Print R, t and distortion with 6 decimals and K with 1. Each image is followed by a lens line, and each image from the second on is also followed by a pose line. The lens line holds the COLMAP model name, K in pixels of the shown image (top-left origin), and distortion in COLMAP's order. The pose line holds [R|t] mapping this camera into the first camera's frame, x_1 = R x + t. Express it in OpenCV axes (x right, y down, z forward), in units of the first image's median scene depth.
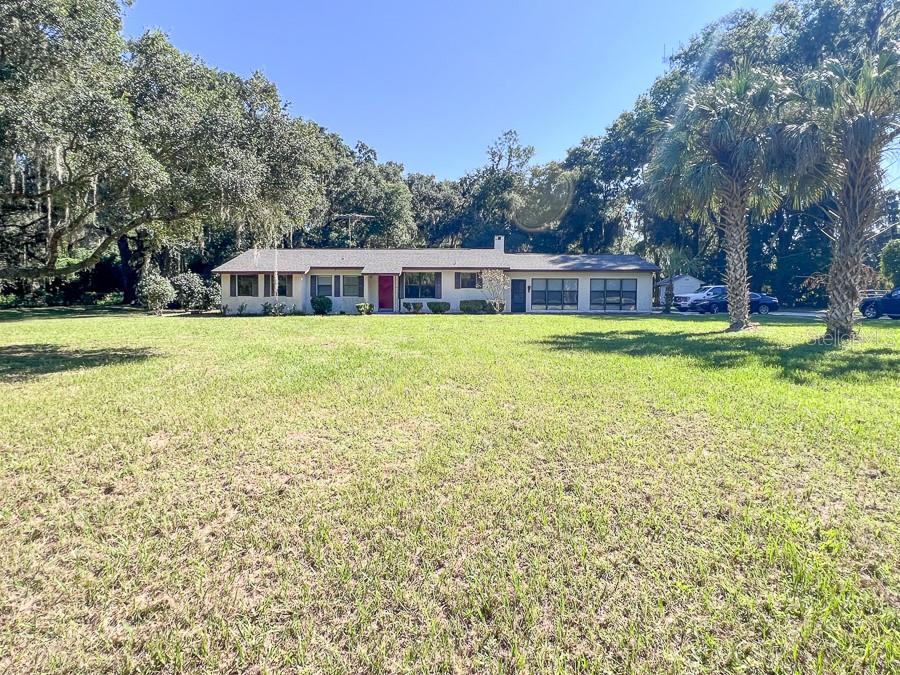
lens RADIAL K [[454.7, 0, 450.0], [0, 454.7, 337.5], [0, 0, 1]] dist [0.000935, -0.000021]
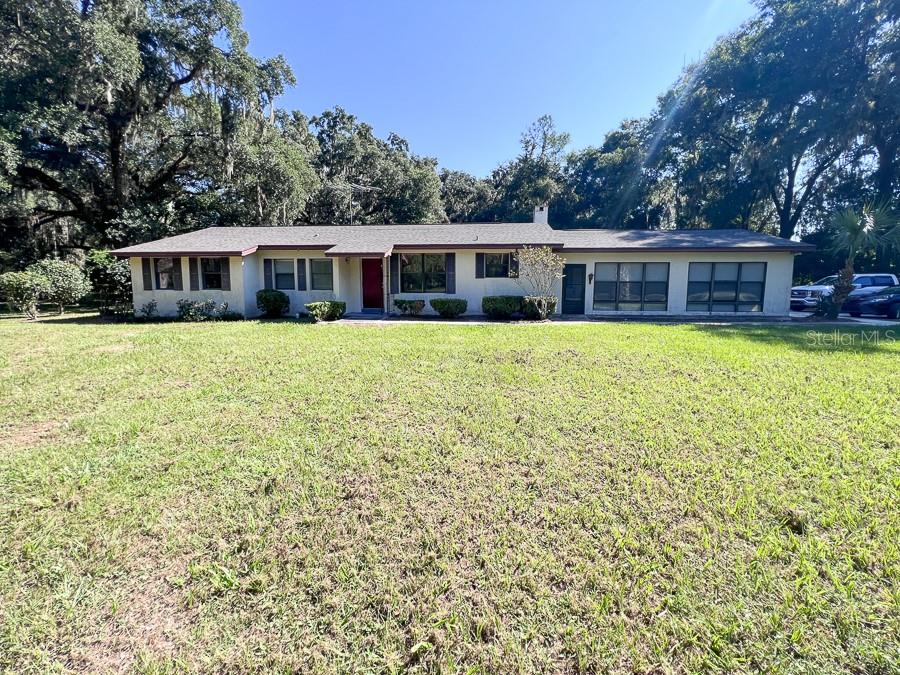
lens RADIAL K [[360.4, 0, 460.7], [0, 360.4, 322.8], [0, 0, 1]] dist [-0.001997, -0.000198]
pose [[0.997394, 0.007184, -0.071793, 0.025866], [-0.006622, 0.999946, 0.008056, -0.046372], [0.071847, -0.007560, 0.997387, 0.469311]]
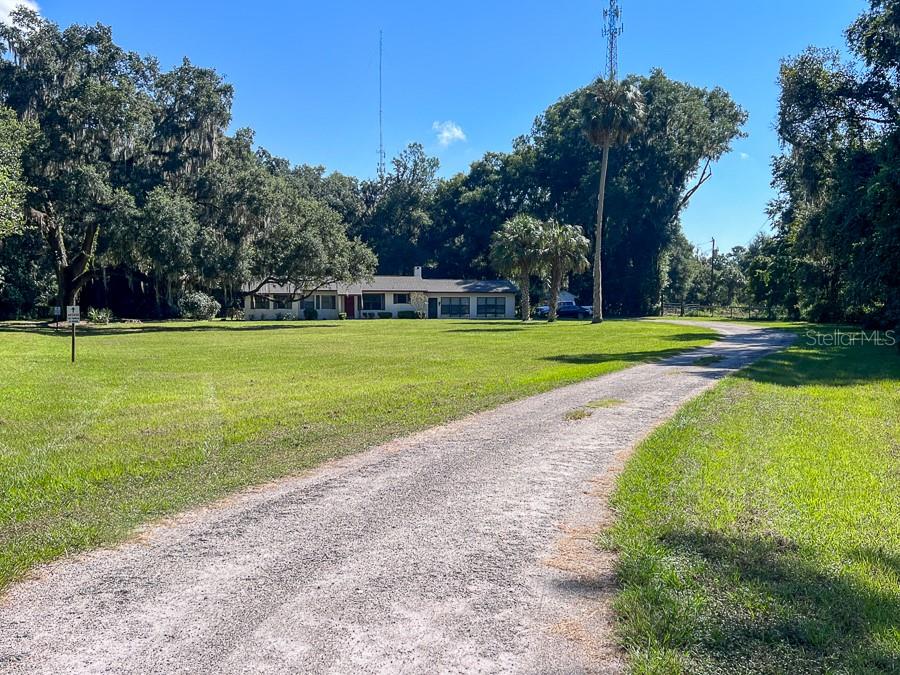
lens RADIAL K [[917.1, 0, 450.0], [0, 917.1, 337.5], [0, 0, 1]] dist [0.003333, 0.000279]
pose [[0.980959, -0.006687, 0.194099, -0.404324], [0.017534, 0.998375, -0.054222, 0.181595], [-0.193421, 0.056593, 0.979482, -2.098585]]
